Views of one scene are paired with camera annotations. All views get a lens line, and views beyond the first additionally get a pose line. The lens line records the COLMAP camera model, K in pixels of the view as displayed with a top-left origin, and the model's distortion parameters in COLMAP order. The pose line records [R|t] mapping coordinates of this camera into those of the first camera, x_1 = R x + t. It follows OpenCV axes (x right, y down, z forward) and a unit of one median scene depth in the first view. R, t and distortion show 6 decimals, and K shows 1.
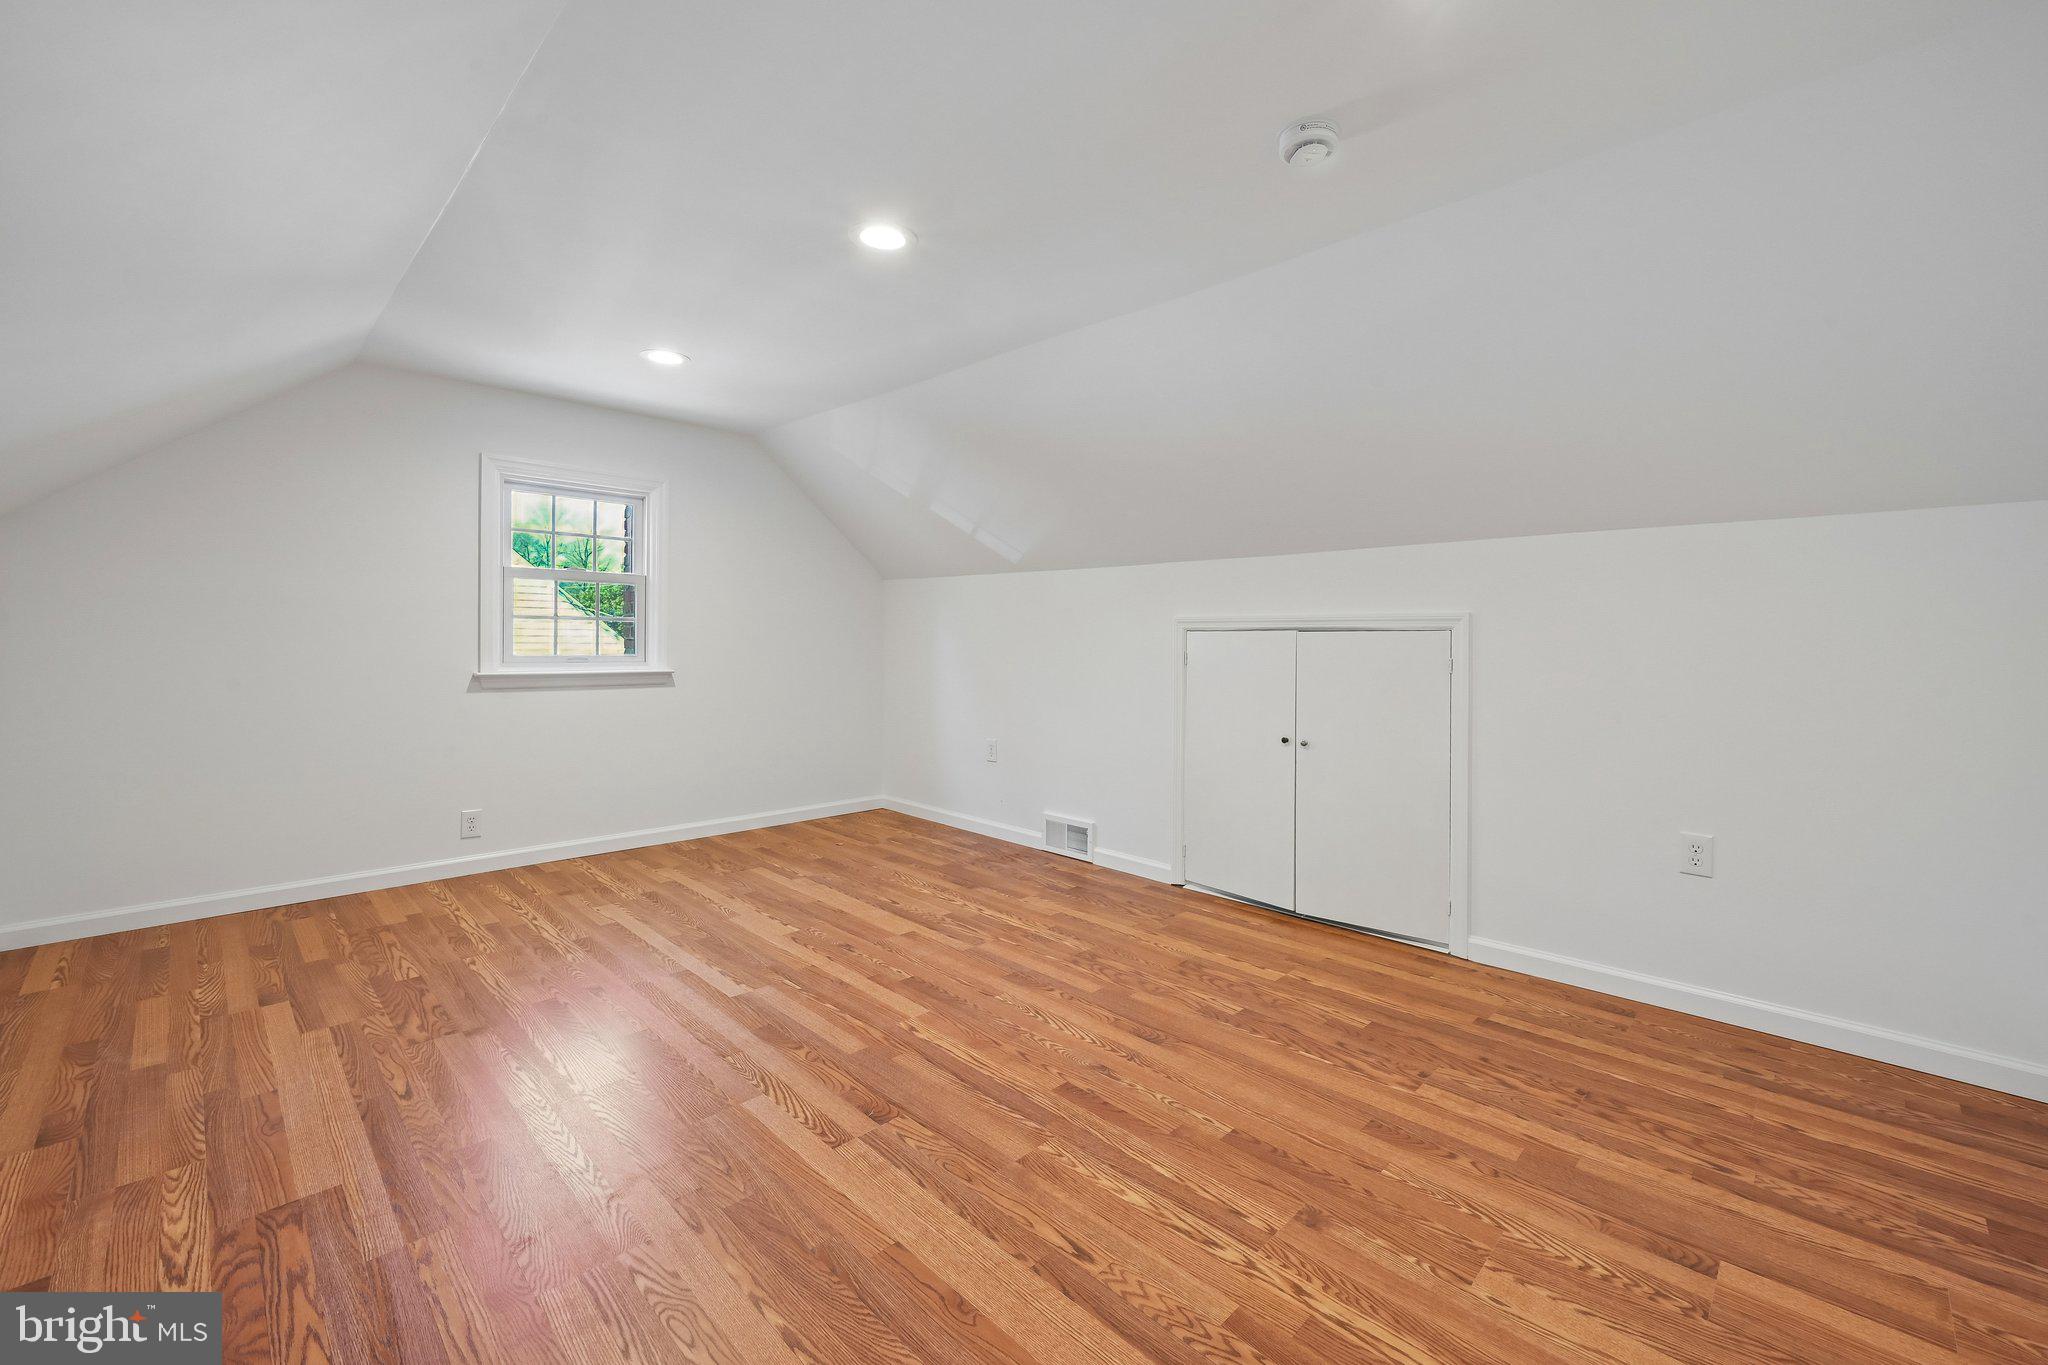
lens RADIAL K [[839.3, 0, 1075.0], [0, 839.3, 651.4], [0, 0, 1]] dist [-0.000959, 0.000689]
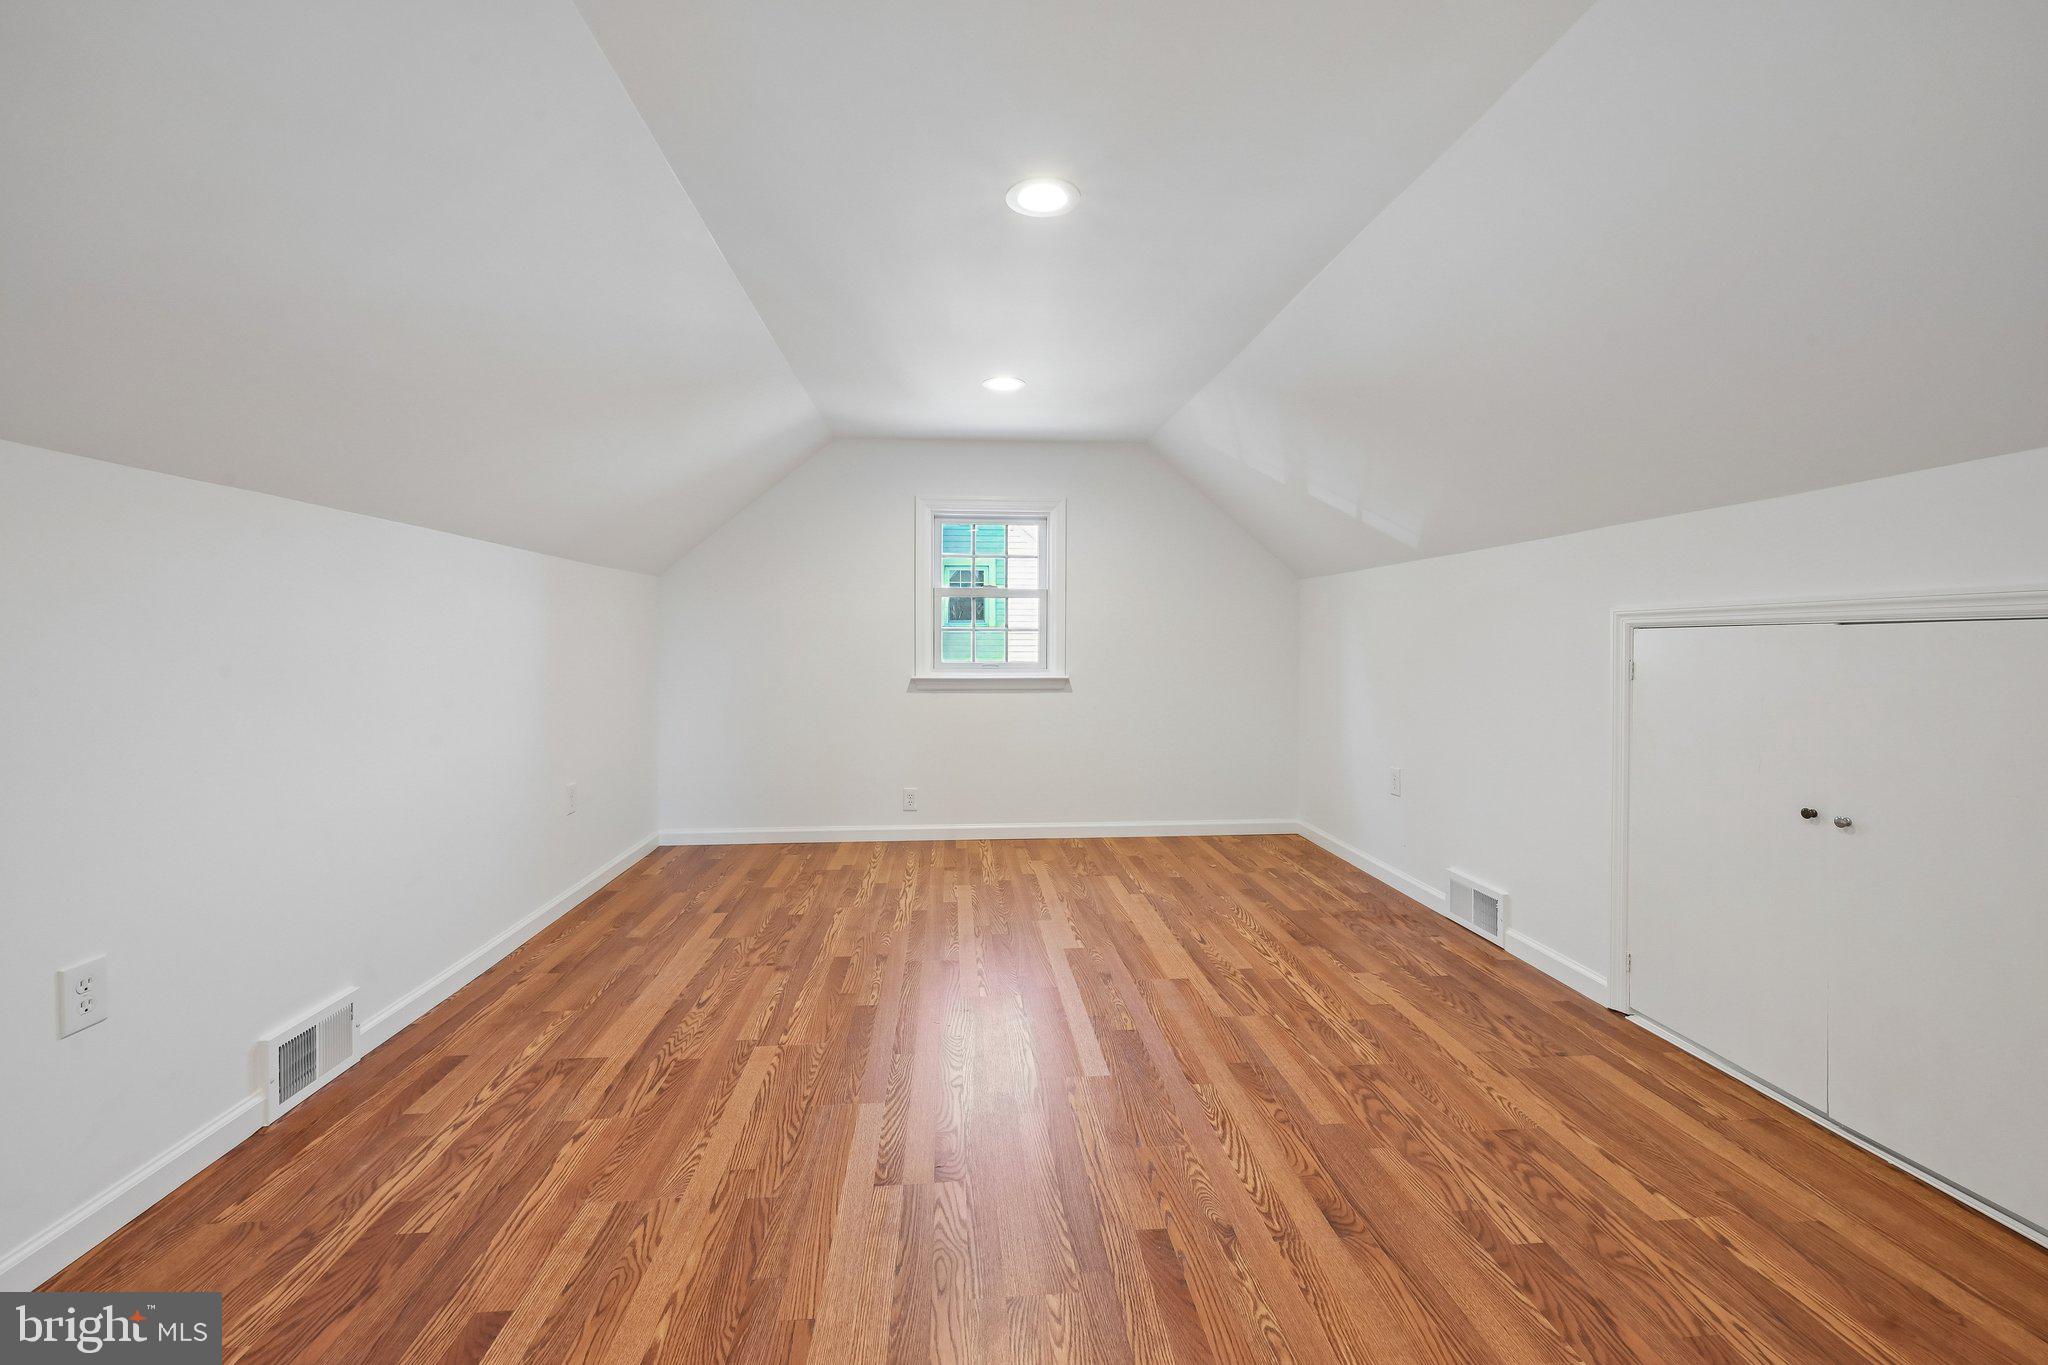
lens RADIAL K [[839.3, 0, 1018.2], [0, 839.3, 663.8], [0, 0, 1]] dist [-0.000959, 0.000689]
pose [[0.741462, 0.004816, -0.670977, 0.265779], [-0.000829, 0.999980, 0.006262, -0.000809], [0.670994, -0.004087, 0.741452, 0.235516]]
